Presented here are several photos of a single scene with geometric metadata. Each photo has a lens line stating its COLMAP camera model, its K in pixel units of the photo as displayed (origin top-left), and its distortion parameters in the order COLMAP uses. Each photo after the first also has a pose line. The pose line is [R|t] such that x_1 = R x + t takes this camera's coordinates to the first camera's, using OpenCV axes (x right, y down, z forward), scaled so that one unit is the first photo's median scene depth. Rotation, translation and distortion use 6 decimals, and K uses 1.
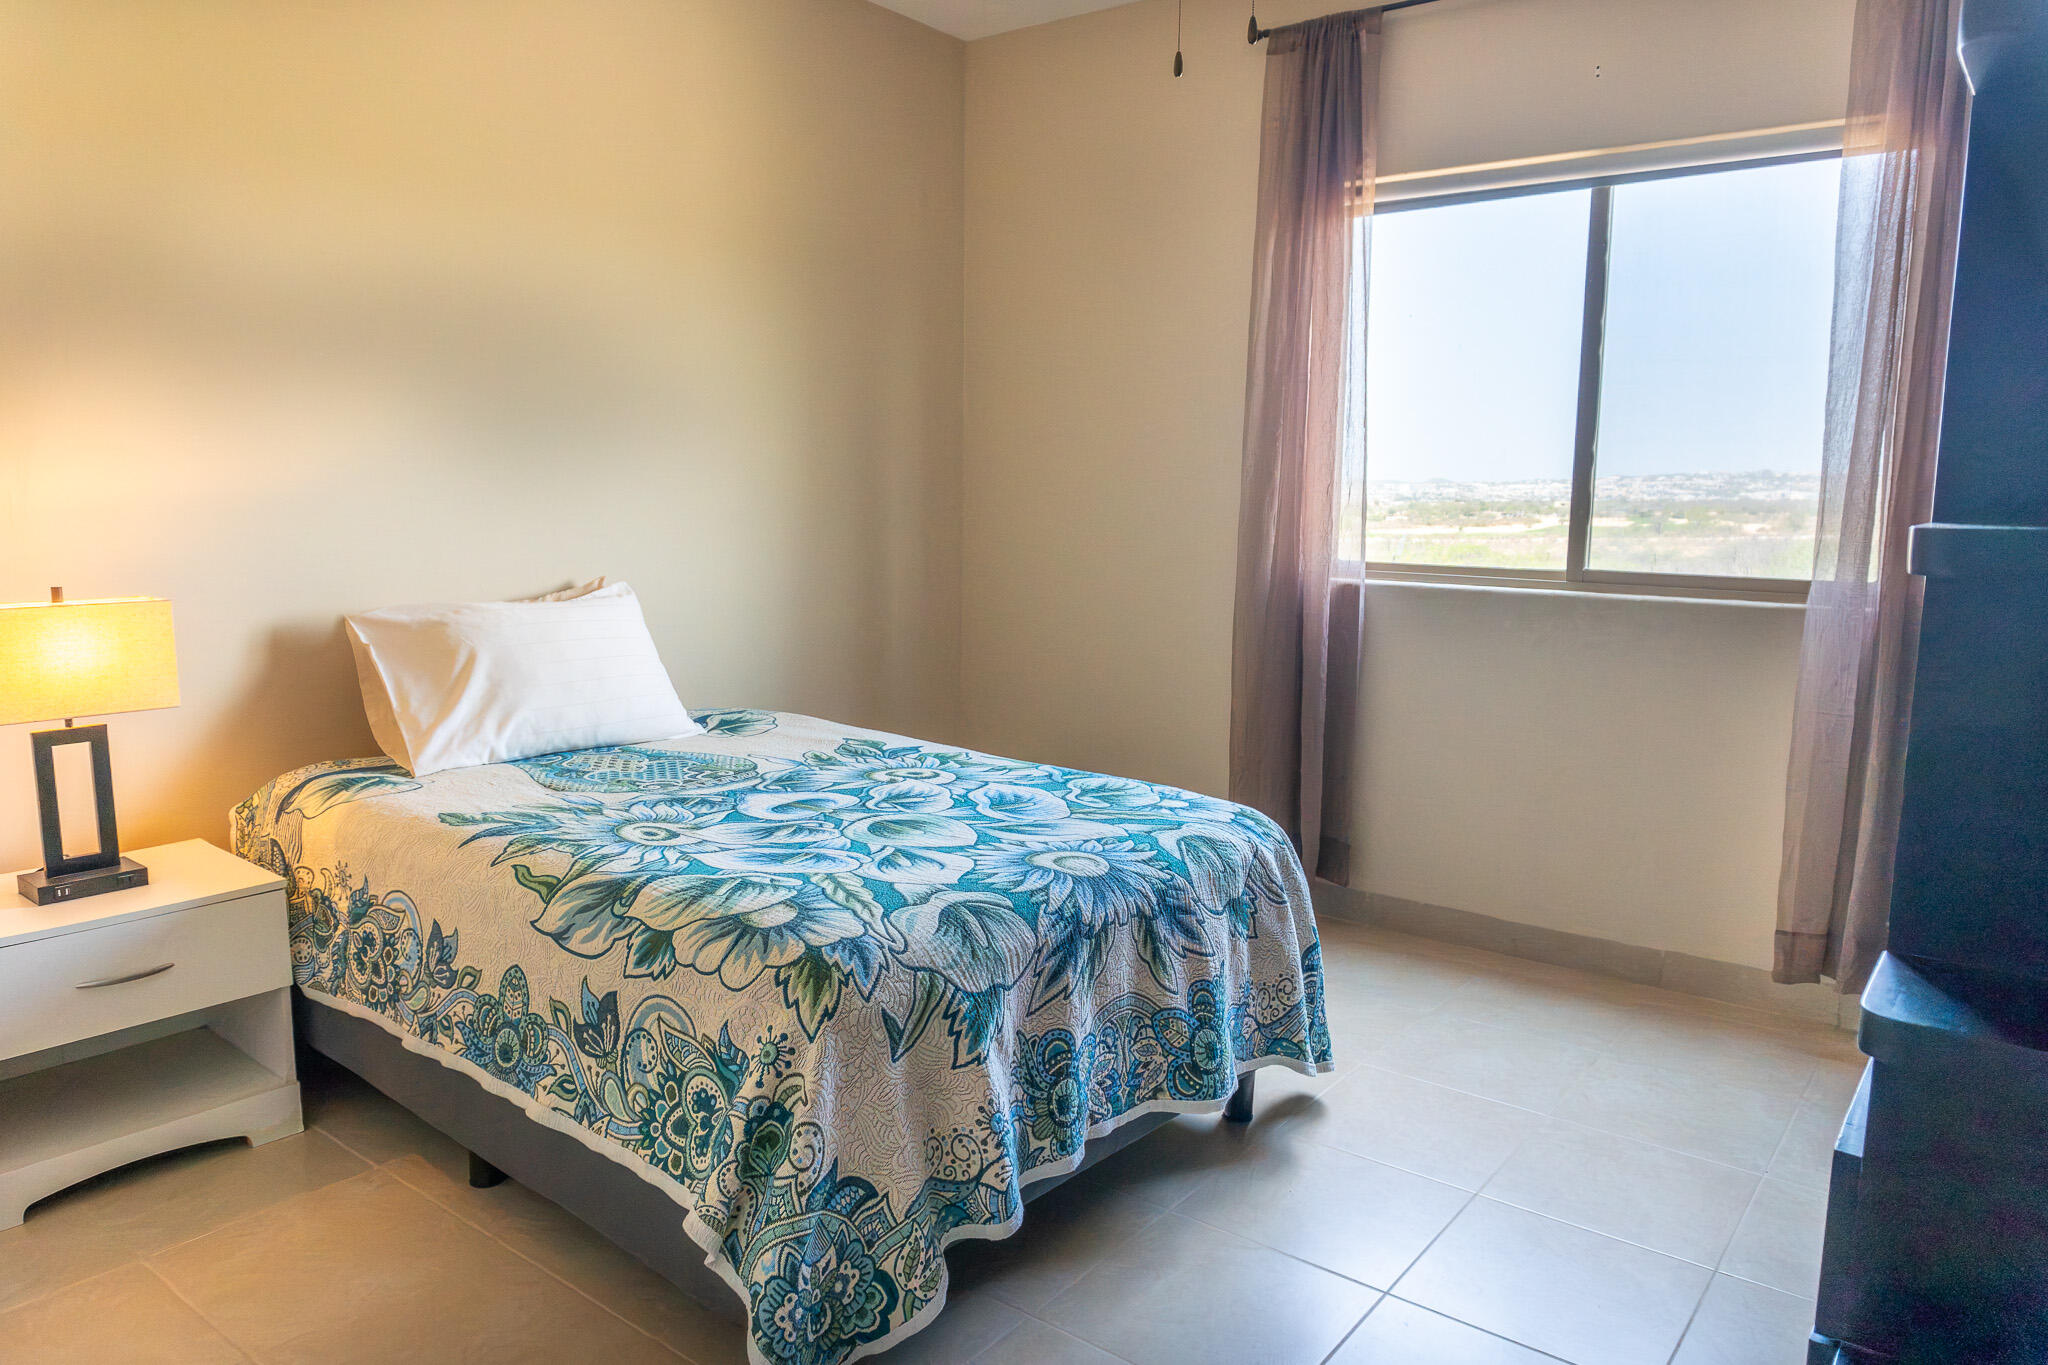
lens RADIAL K [[1369.4, 0, 1016.0], [0, 1369.4, 684.2], [0, 0, 1]] dist [-0.022211, -0.002088]
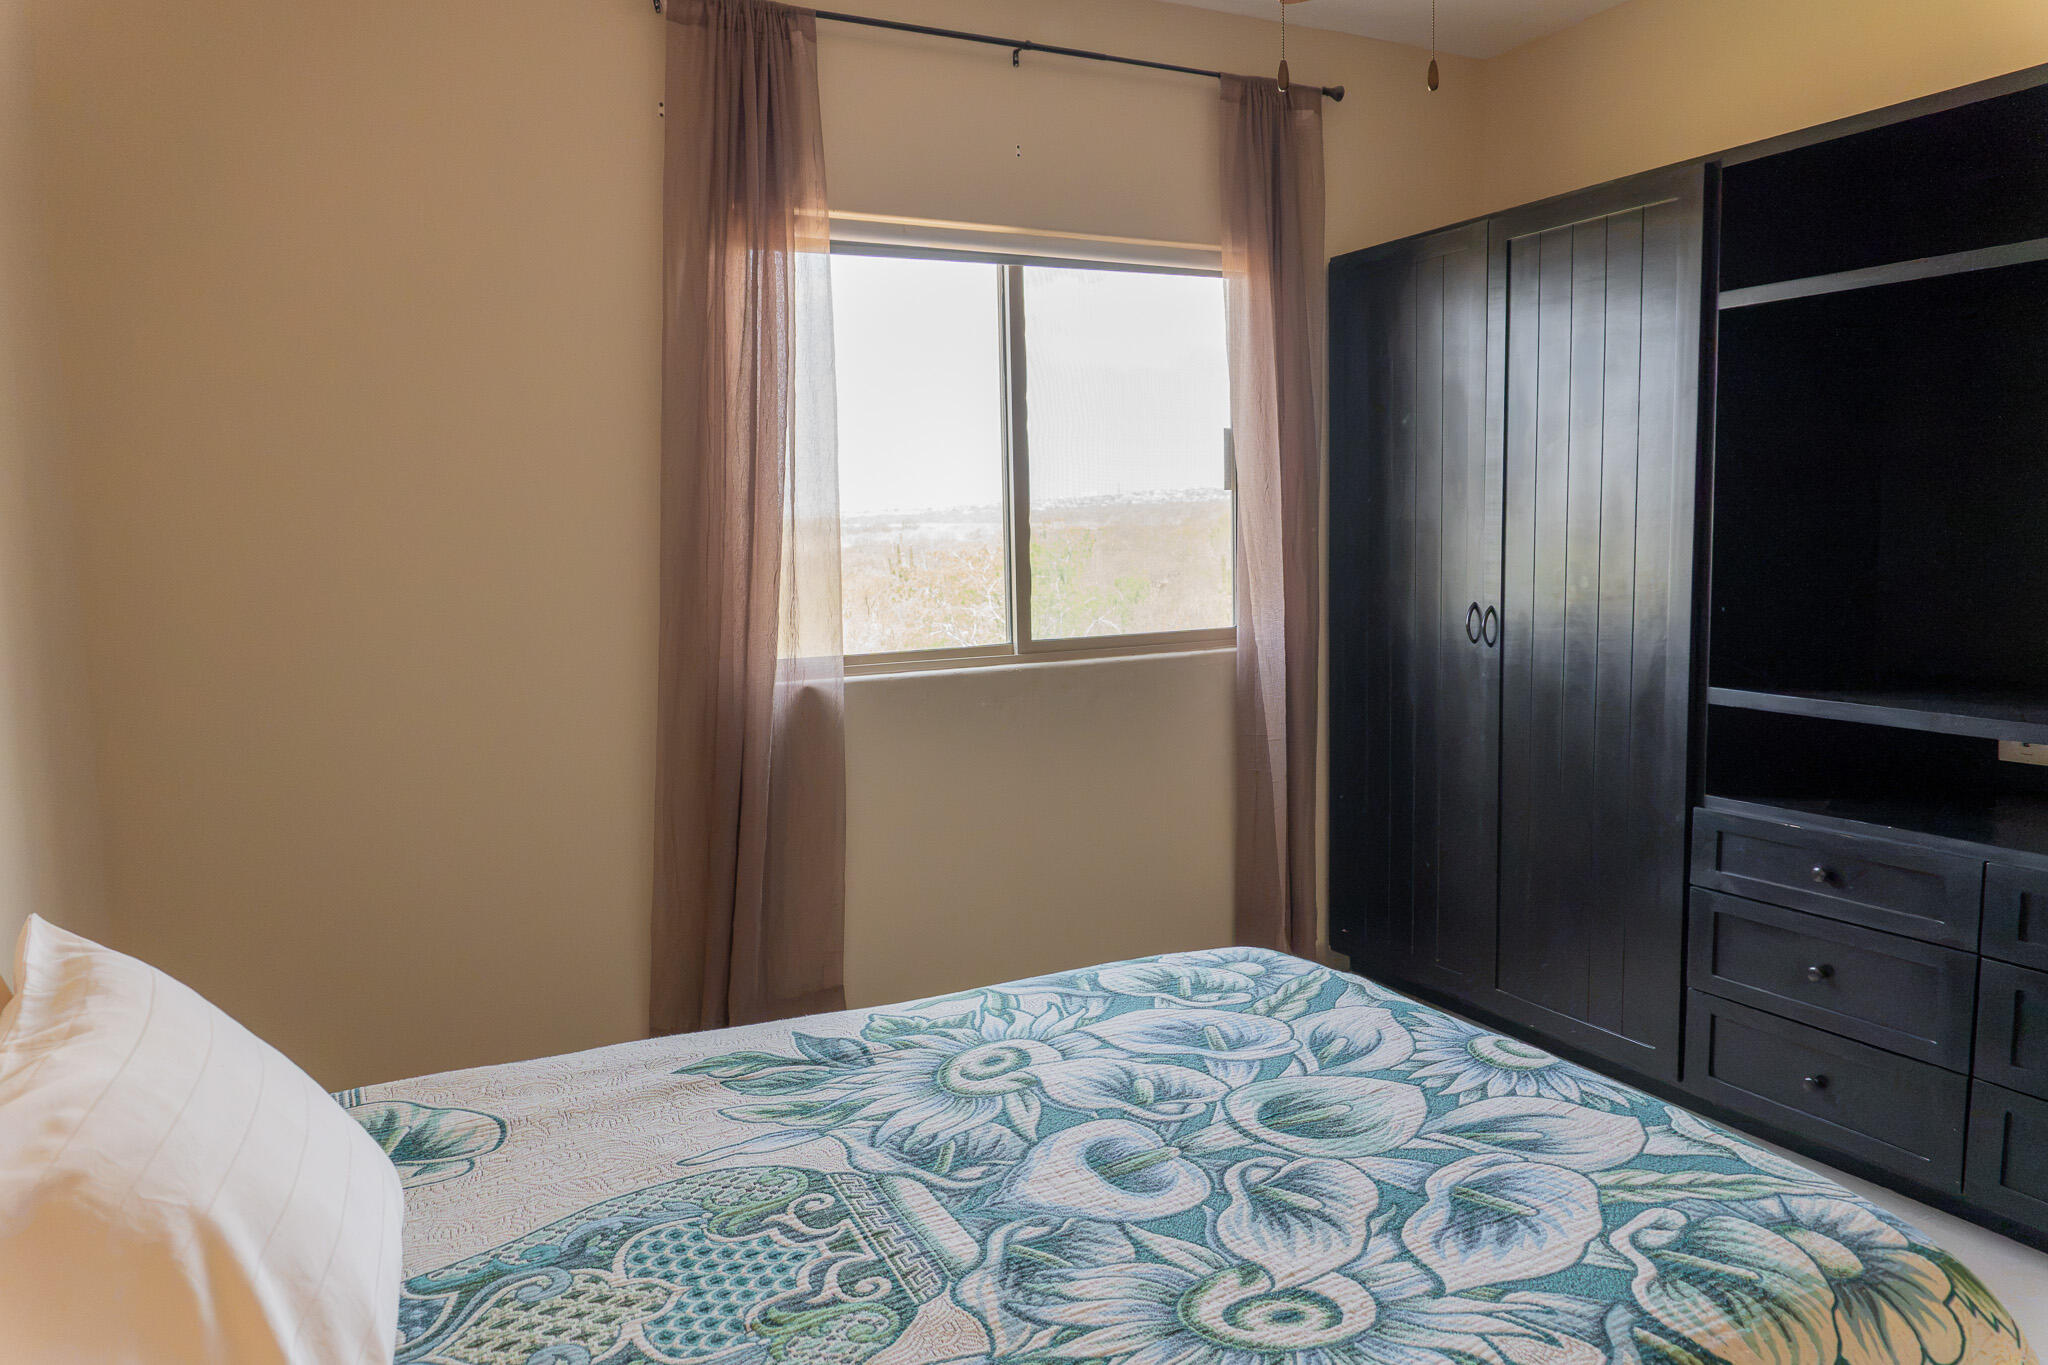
lens RADIAL K [[1369.4, 0, 1016.0], [0, 1369.4, 684.2], [0, 0, 1]] dist [-0.022211, -0.002088]
pose [[0.411826, -0.126194, 0.902482, -0.731127], [0.156466, 0.985449, 0.066396, -0.173099], [-0.897729, 0.113864, 0.425578, 0.830648]]
